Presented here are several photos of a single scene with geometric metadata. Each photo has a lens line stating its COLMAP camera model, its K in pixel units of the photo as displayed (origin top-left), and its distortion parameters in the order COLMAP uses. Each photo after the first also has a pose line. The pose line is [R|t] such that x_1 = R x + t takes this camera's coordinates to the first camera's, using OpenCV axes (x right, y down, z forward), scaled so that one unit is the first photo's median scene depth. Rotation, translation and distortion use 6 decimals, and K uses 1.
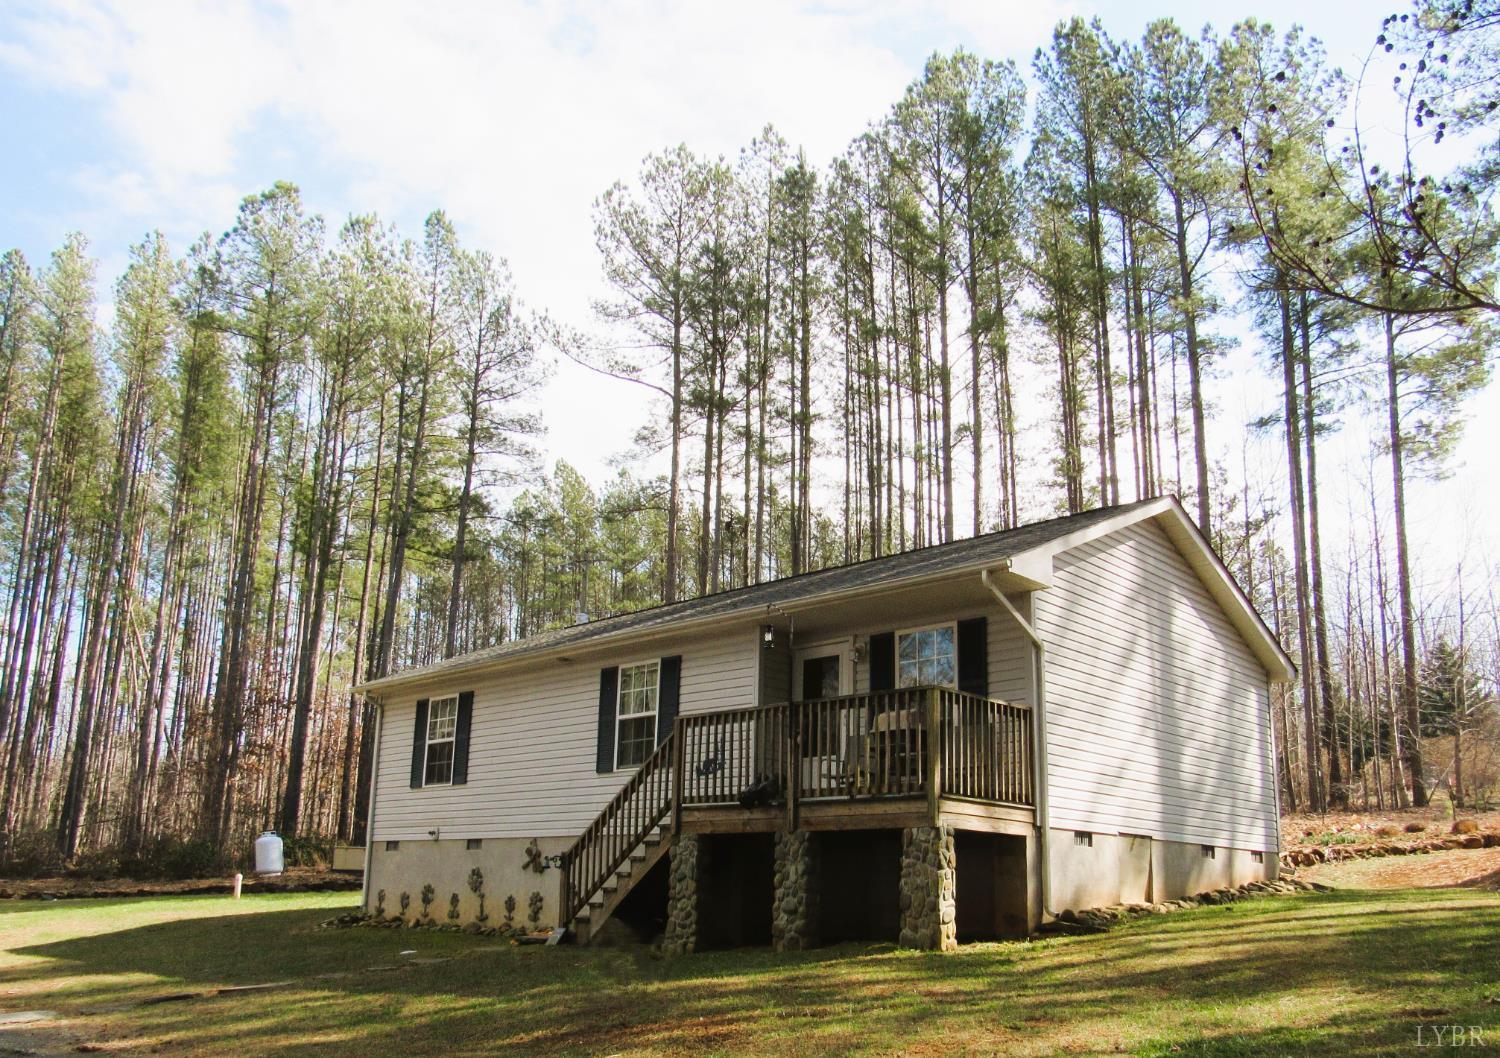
lens RADIAL K [[1372.2, 0, 752.3], [0, 1372.2, 613.2], [0, 0, 1]] dist [0.007833, 0.007108]
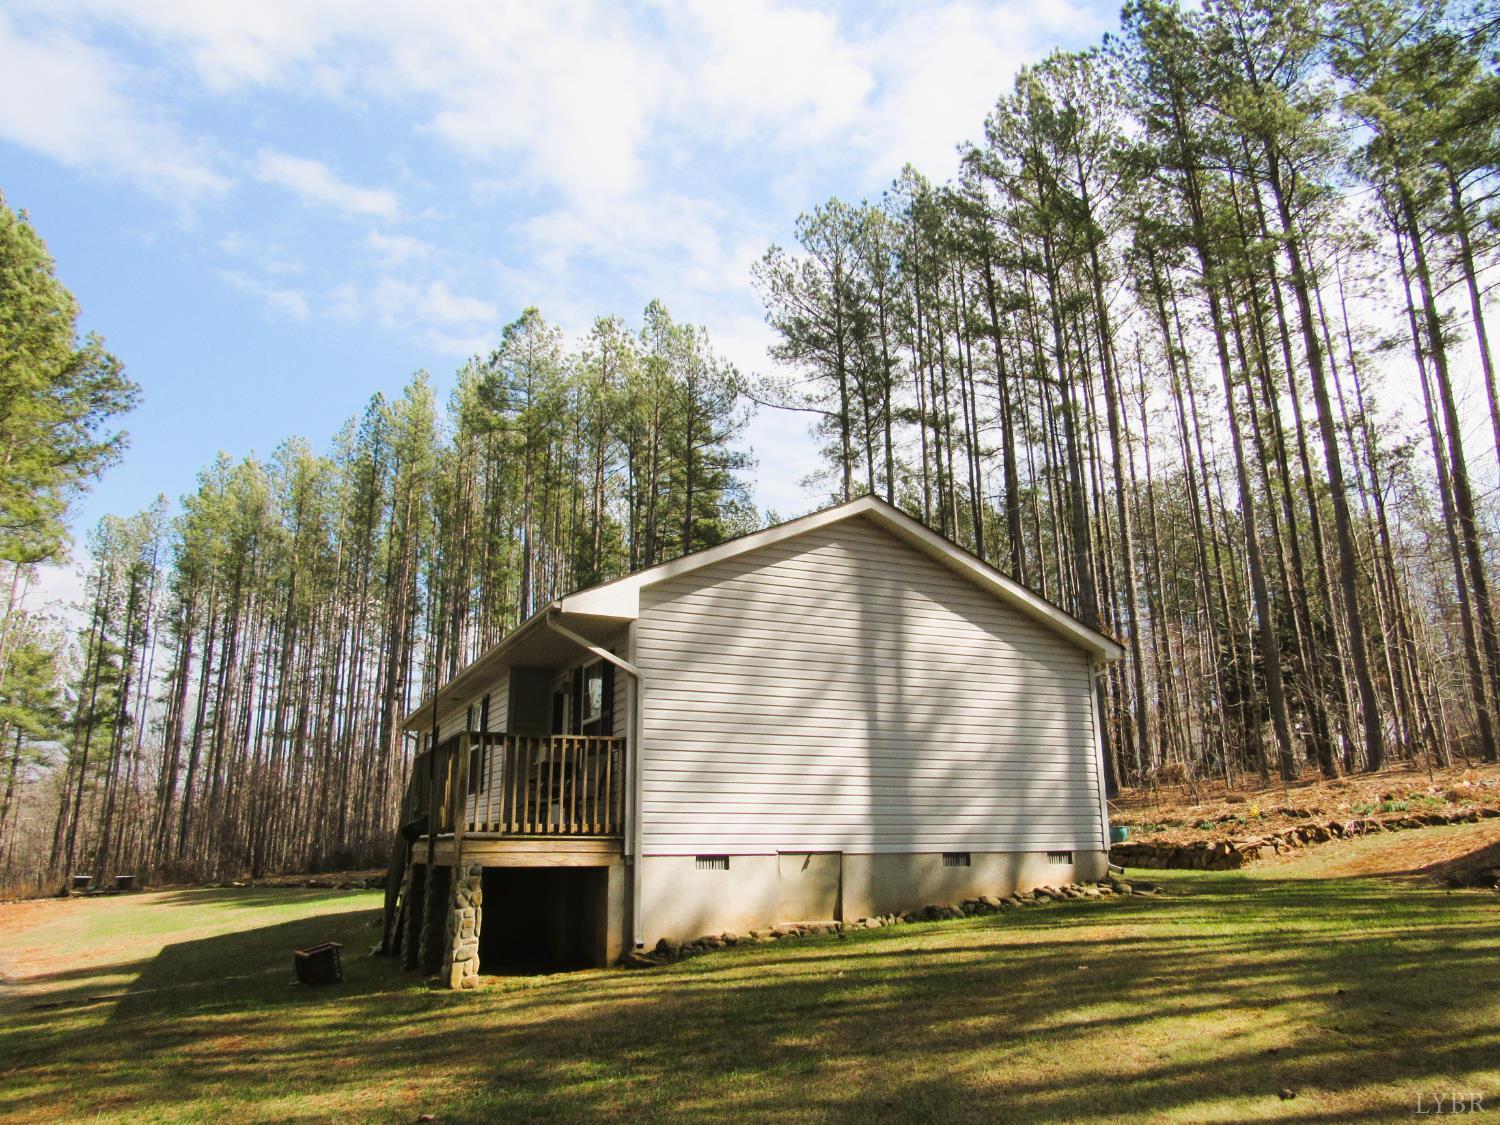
lens RADIAL K [[1157.0, 0, 750.9], [0, 1157.0, 554.2], [0, 0, 1]] dist [-0.035192, -0.006122]
pose [[0.901474, -0.124154, -0.414645, 0.466531], [0.112016, 0.992261, -0.053573, -0.006560], [0.418087, 0.001848, 0.908405, 0.185113]]
